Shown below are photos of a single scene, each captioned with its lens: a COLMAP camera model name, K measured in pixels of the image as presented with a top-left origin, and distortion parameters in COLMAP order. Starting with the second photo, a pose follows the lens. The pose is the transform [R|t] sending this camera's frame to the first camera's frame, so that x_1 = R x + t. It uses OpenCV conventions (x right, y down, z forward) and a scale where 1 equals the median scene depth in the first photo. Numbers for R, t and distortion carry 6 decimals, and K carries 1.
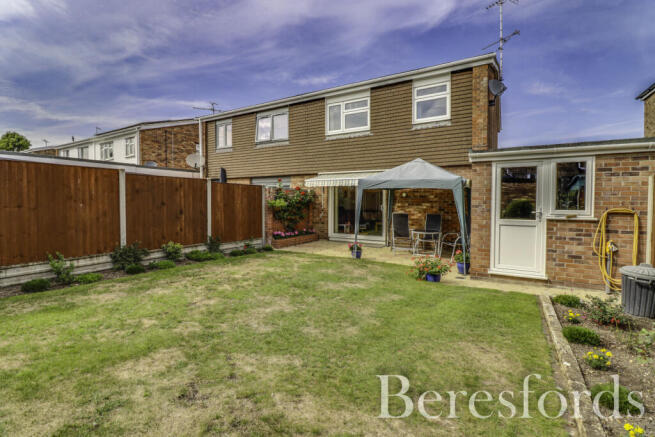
lens RADIAL K [[317.6, 0, 324.3], [0, 317.6, 213.7], [0, 0, 1]] dist [-0.002481, -0.002310]
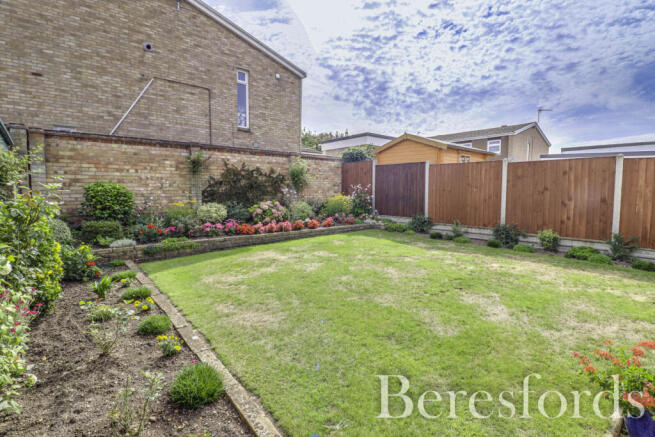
lens RADIAL K [[317.6, 0, 327.6], [0, 317.6, 214.2], [0, 0, 1]] dist [-0.002481, -0.002310]
pose [[-0.352585, 0.061148, -0.933780, 0.745997], [-0.042517, 0.995786, 0.081262, -0.006389], [0.934814, 0.068354, -0.348499, 0.832722]]
